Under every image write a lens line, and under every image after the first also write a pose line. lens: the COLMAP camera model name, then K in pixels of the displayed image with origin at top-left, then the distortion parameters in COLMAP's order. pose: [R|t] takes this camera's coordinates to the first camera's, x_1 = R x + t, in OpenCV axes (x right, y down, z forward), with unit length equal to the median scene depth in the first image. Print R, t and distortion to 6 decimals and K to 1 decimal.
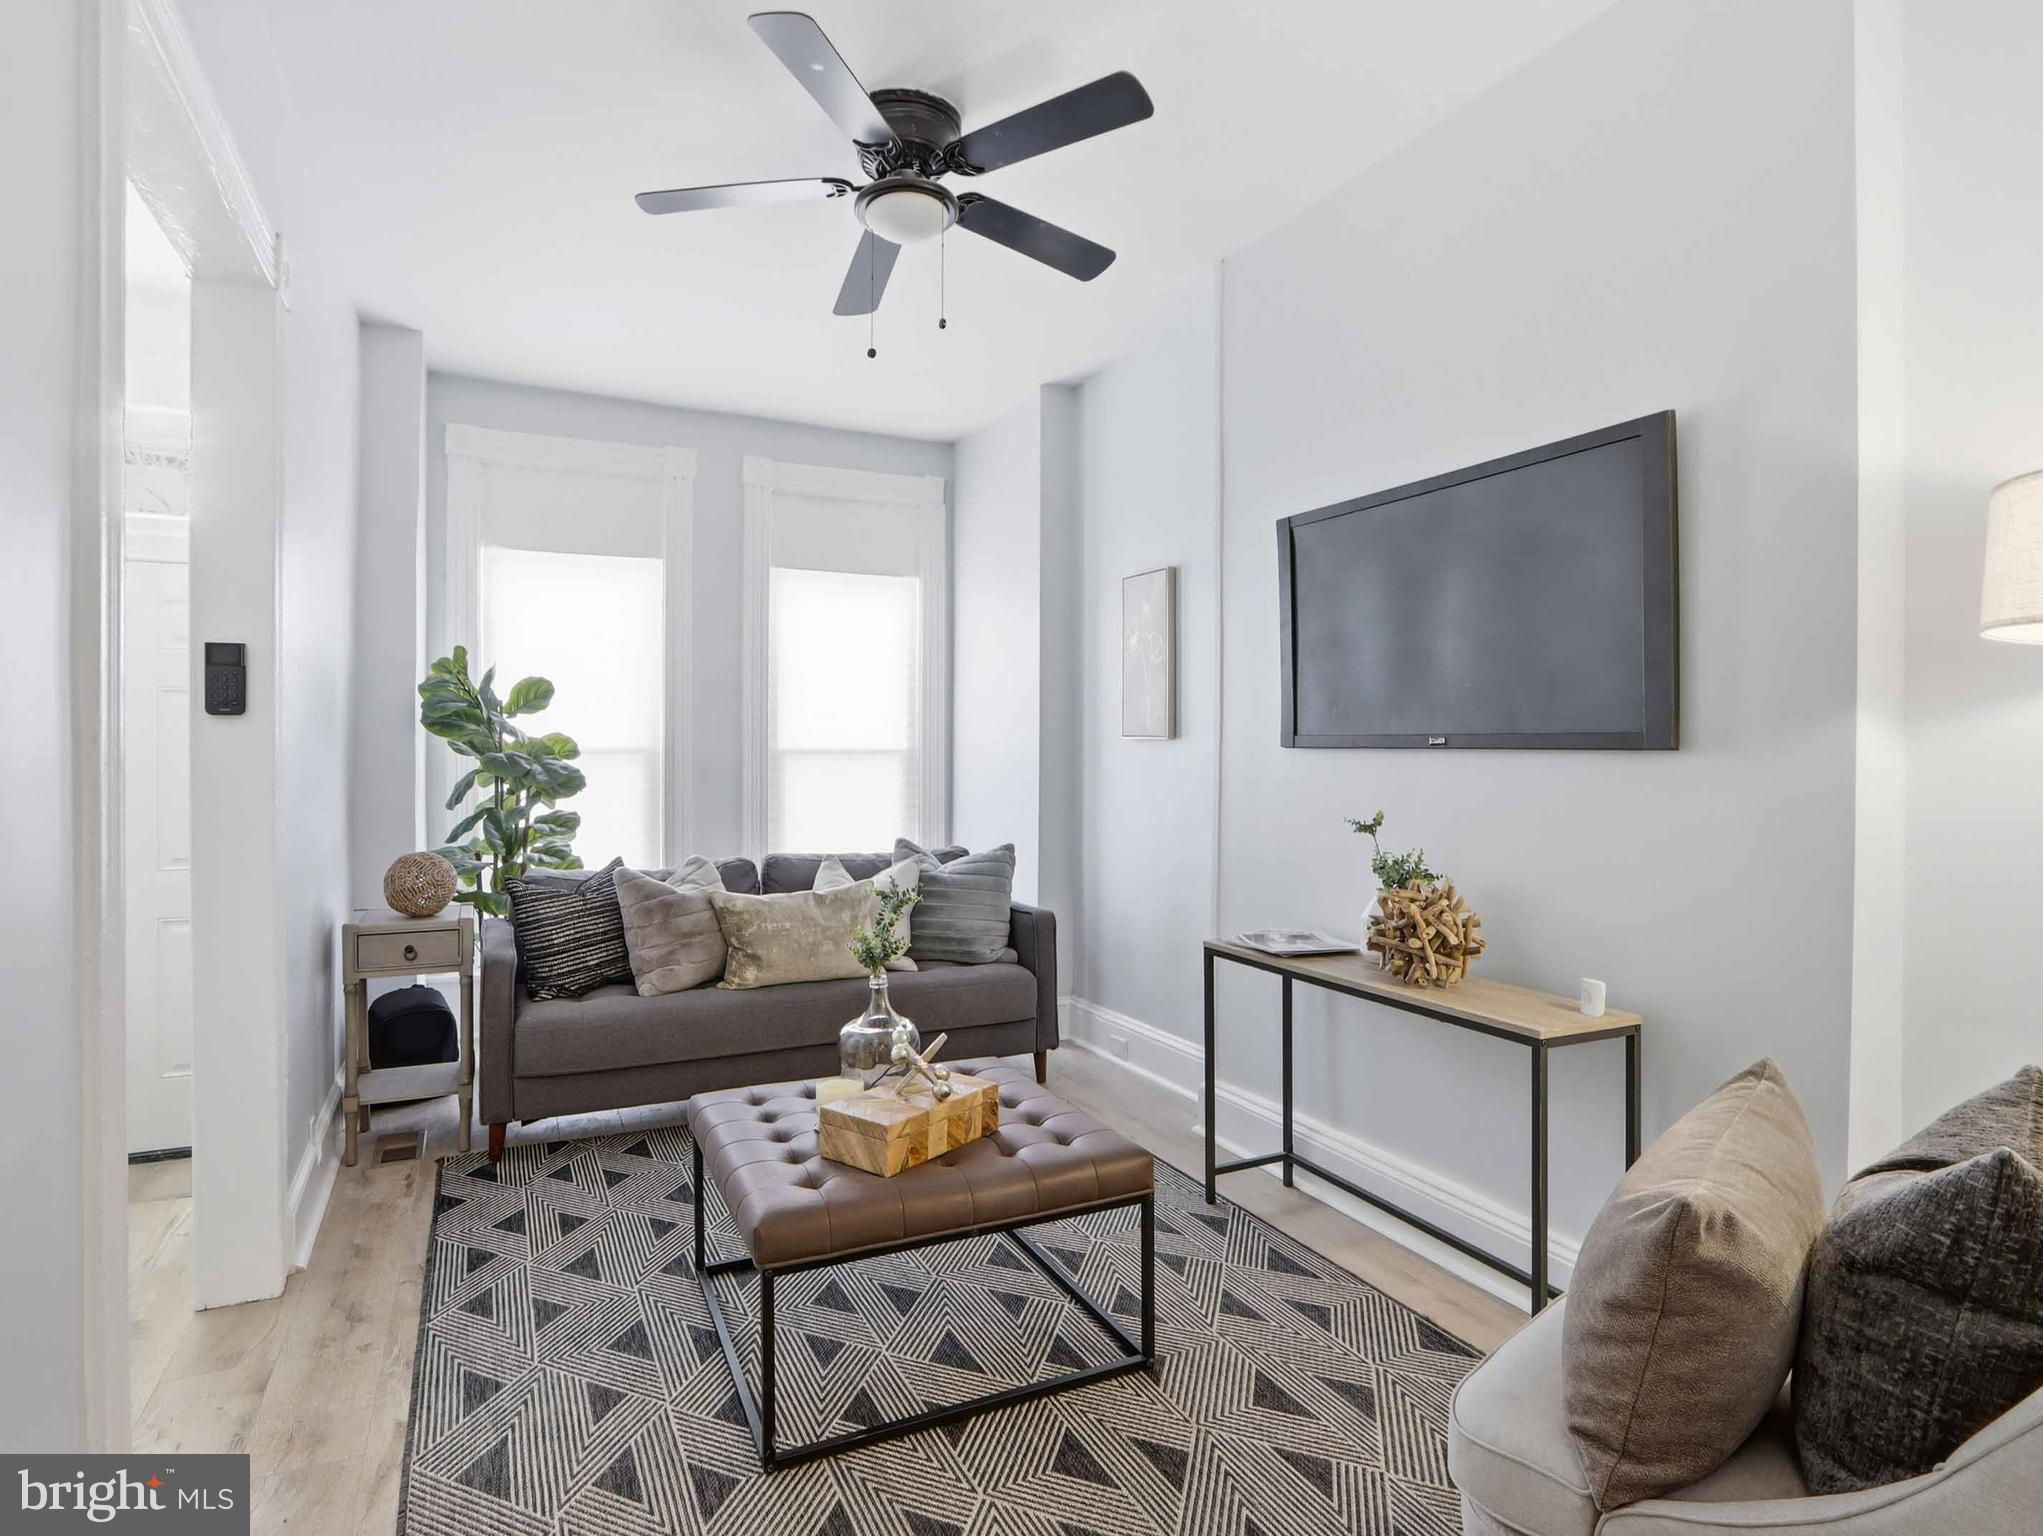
lens RADIAL K [[1074.5, 0, 1010.7], [0, 1074.5, 758.3], [0, 0, 1]] dist [-0.020392, 0.001081]
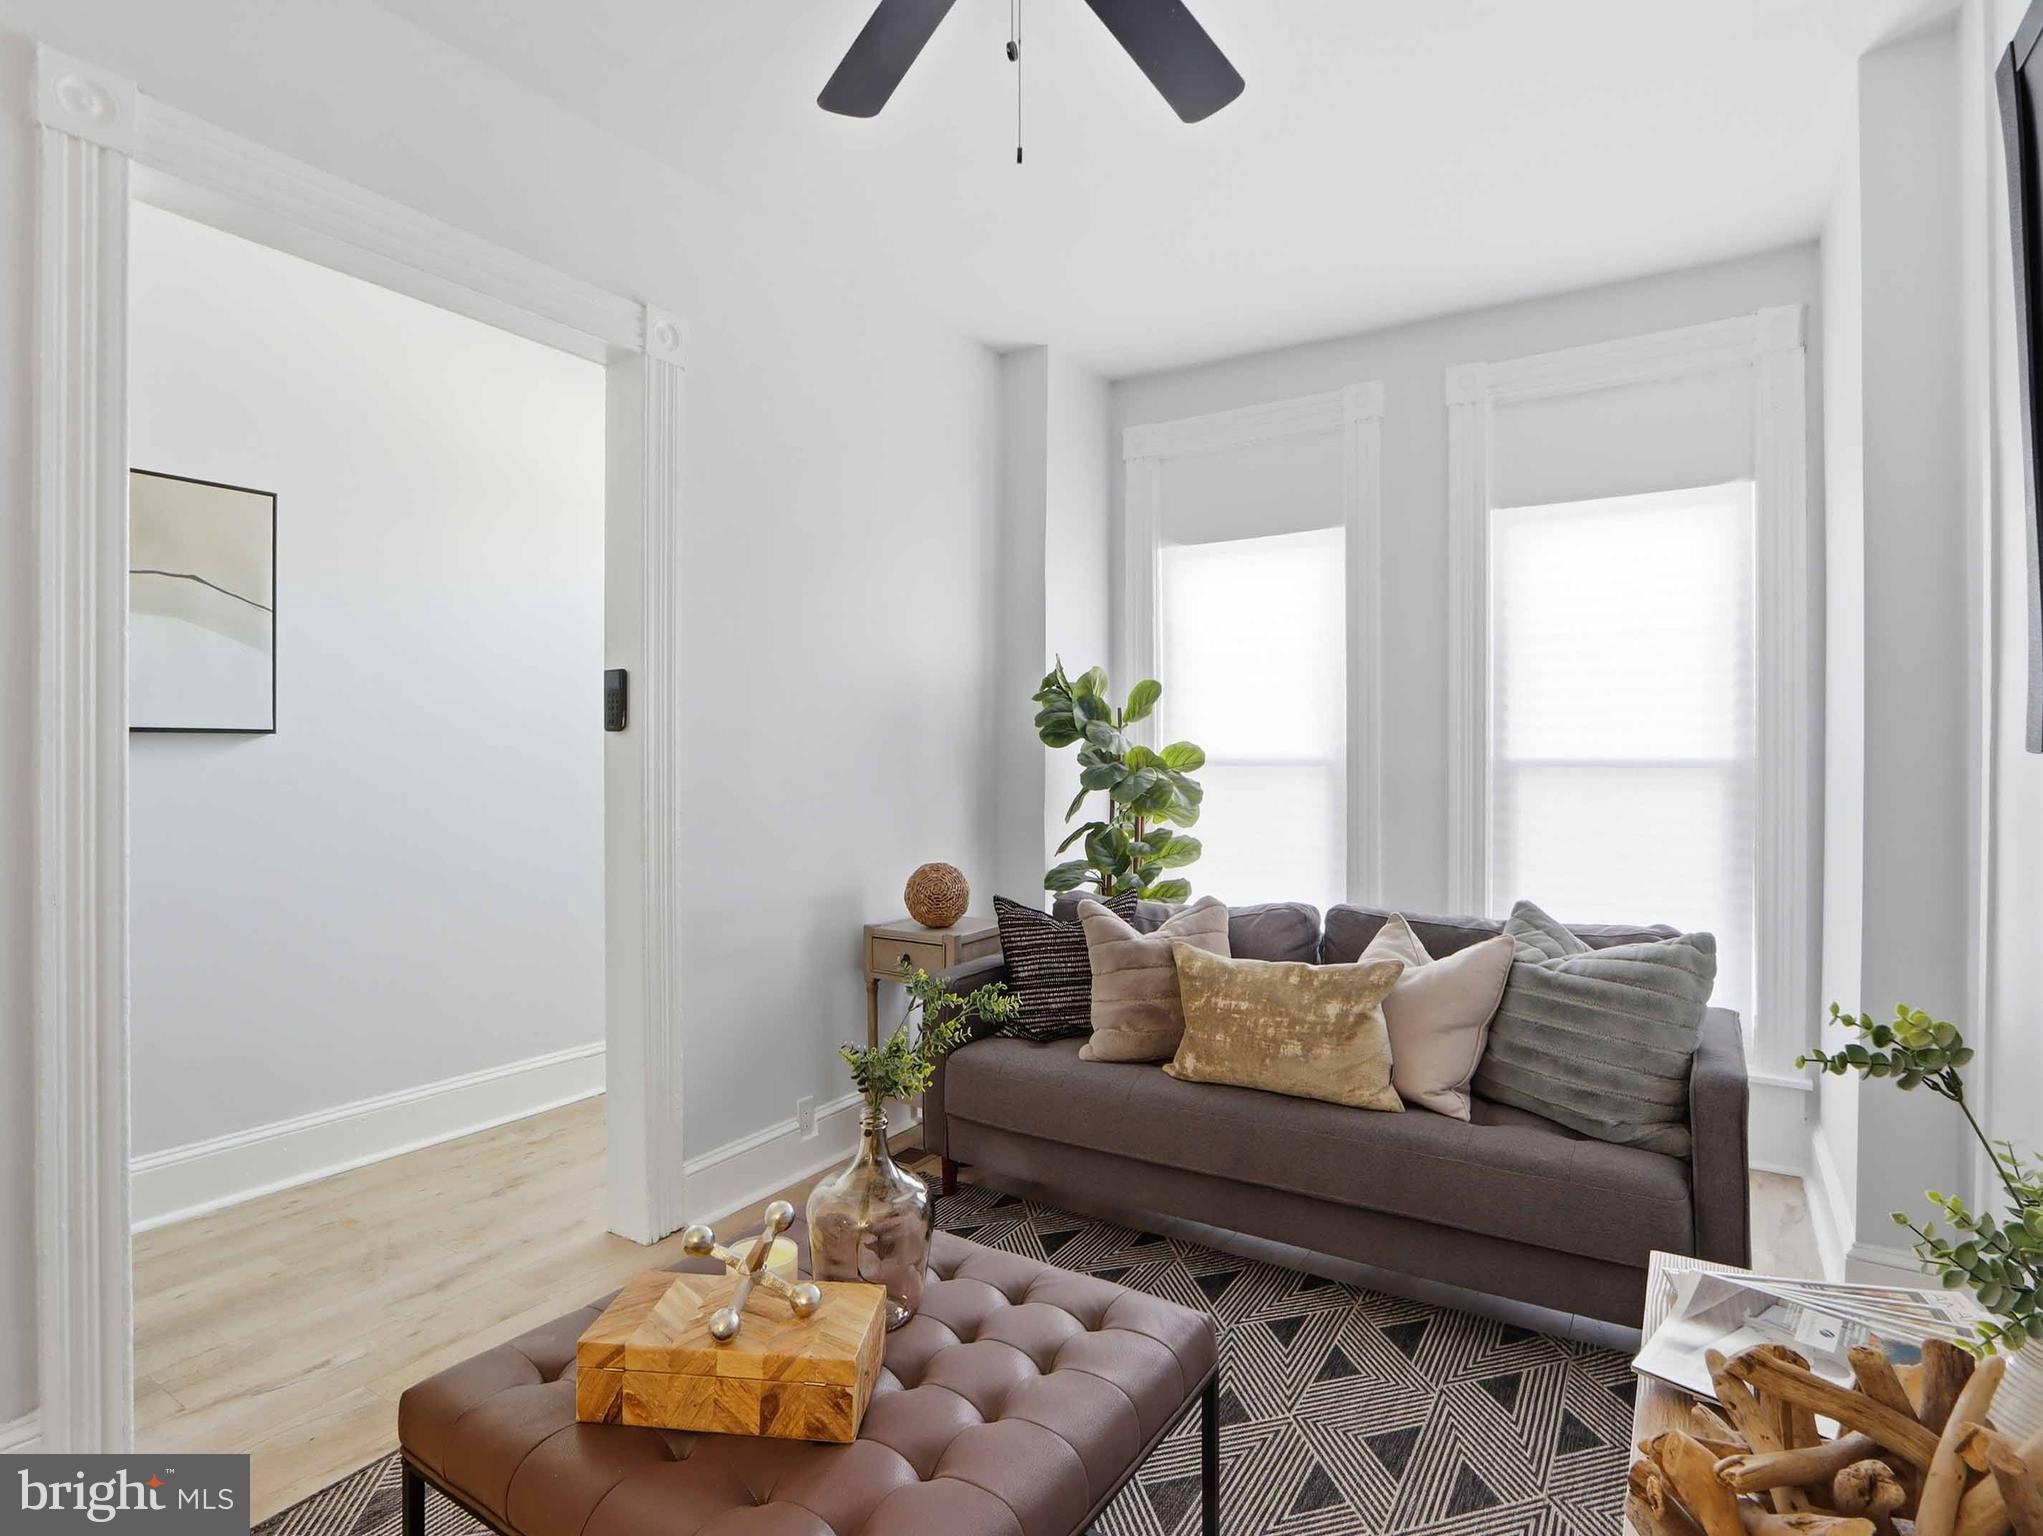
lens RADIAL K [[1074.5, 0, 1010.7], [0, 1074.5, 758.3], [0, 0, 1]] dist [-0.020392, 0.001081]
pose [[0.523697, -0.003049, -0.851899, 0.277688], [-0.005944, 0.999956, -0.007233, -0.002790], [0.851884, 0.008852, 0.523656, 0.426832]]
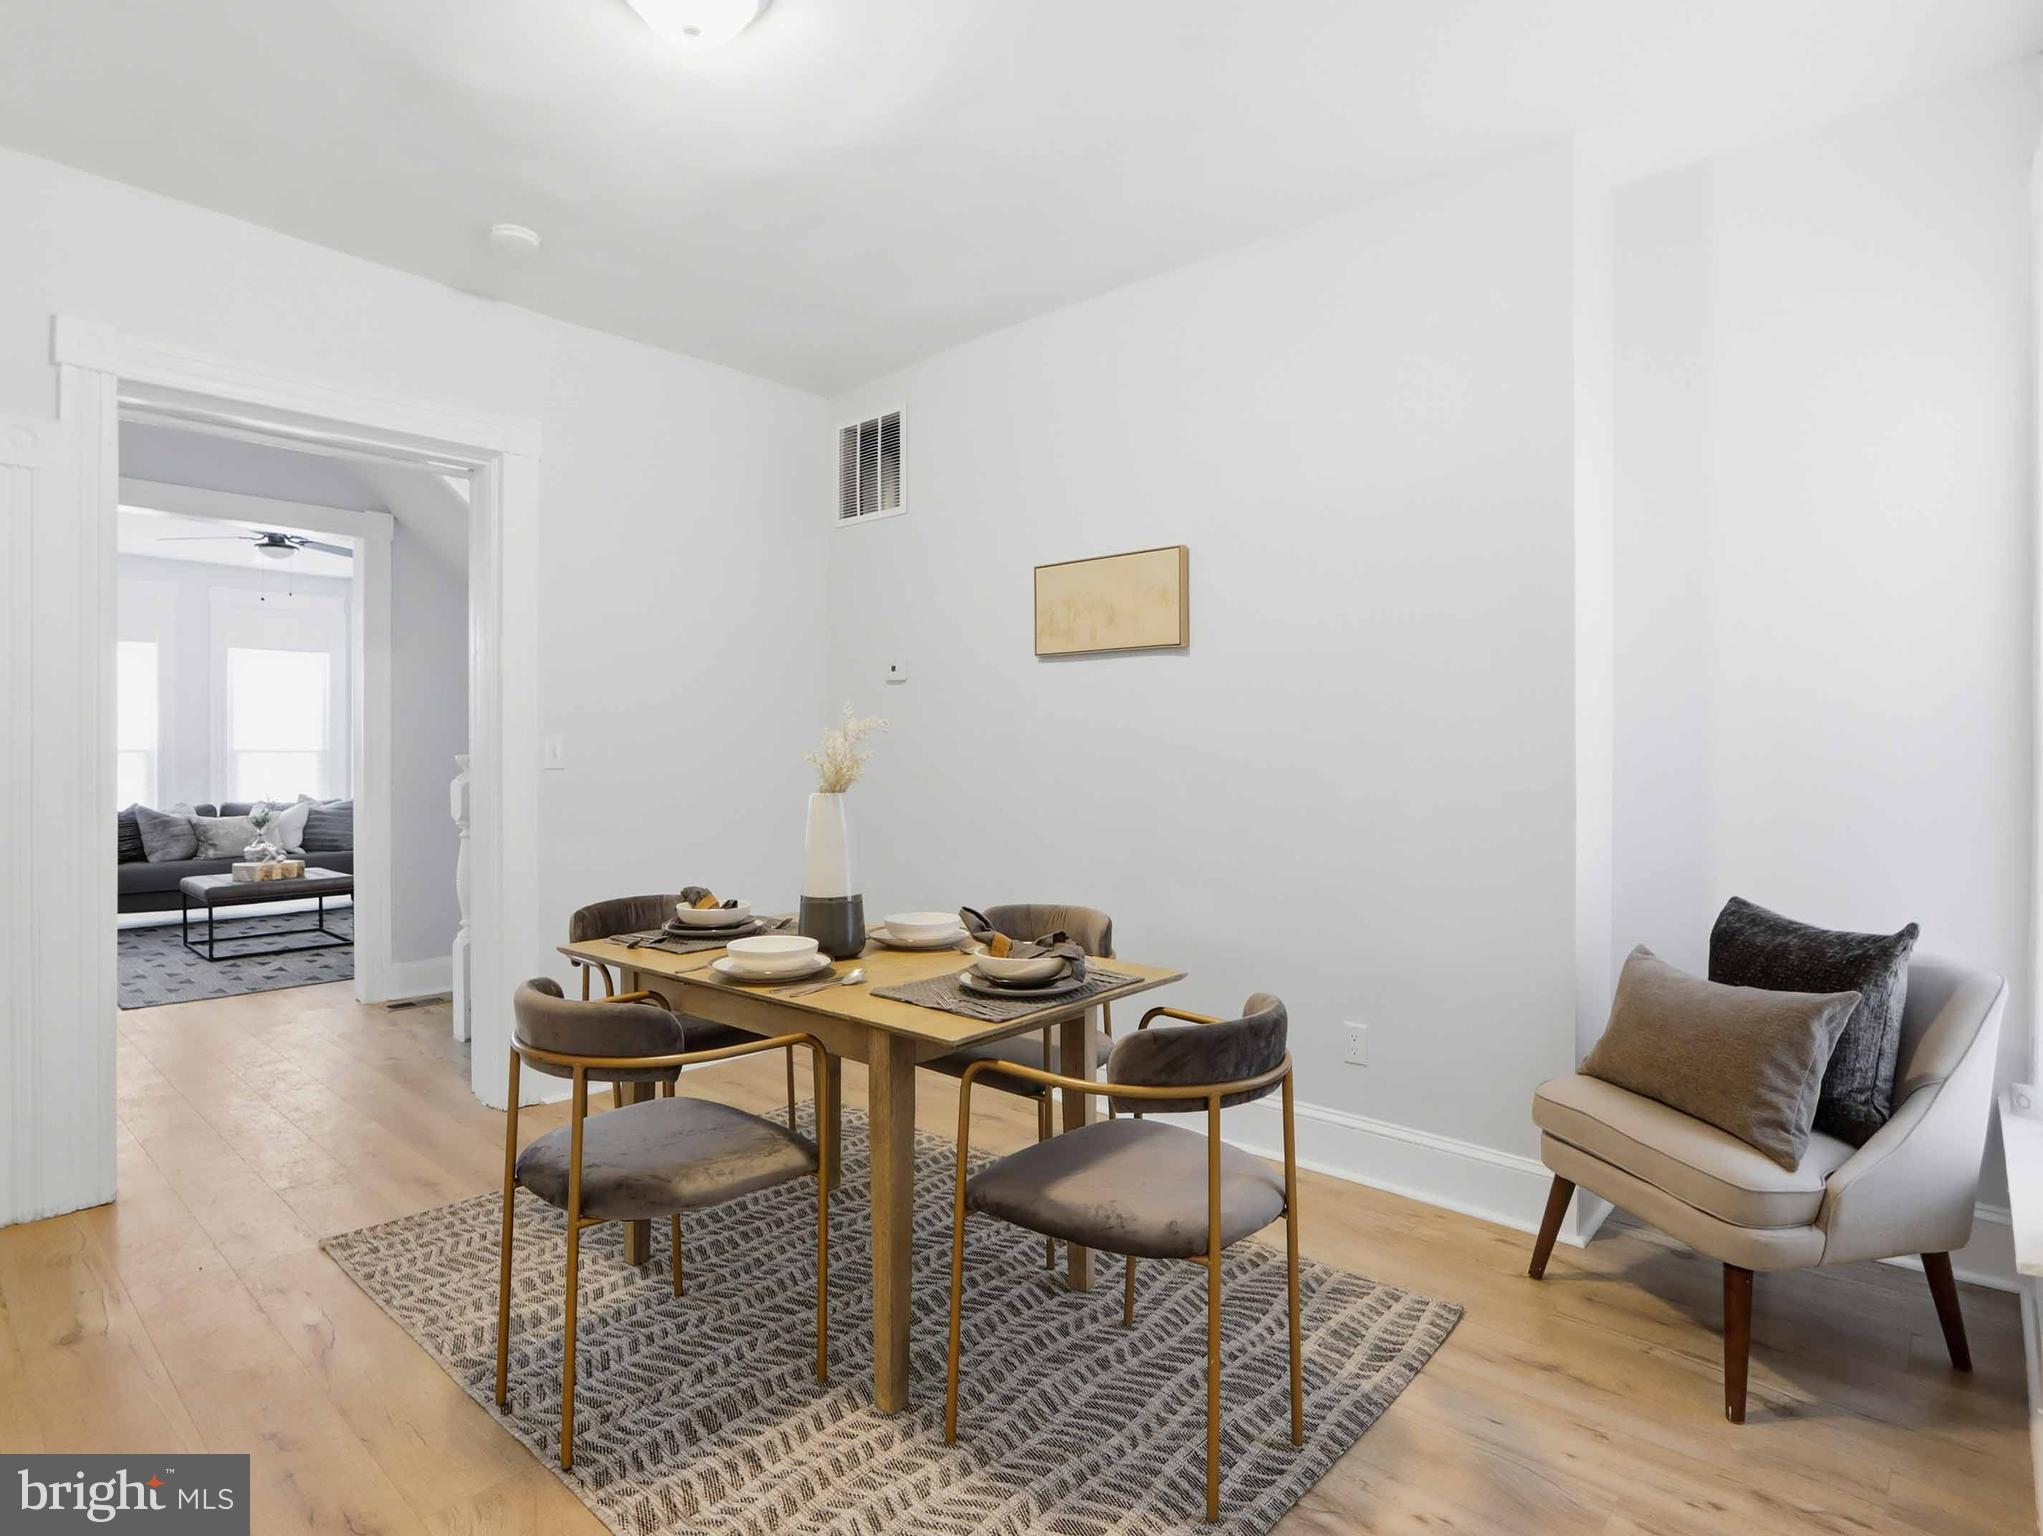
lens RADIAL K [[1033.7, 0, 943.4], [0, 1033.7, 749.9], [0, 0, 1]] dist [-0.000652, 0.000185]
pose [[0.937106, -0.005778, 0.348996, 0.359170], [0.009169, 0.999925, -0.008065, 0.019502], [-0.348924, 0.010757, 0.937089, -1.272824]]
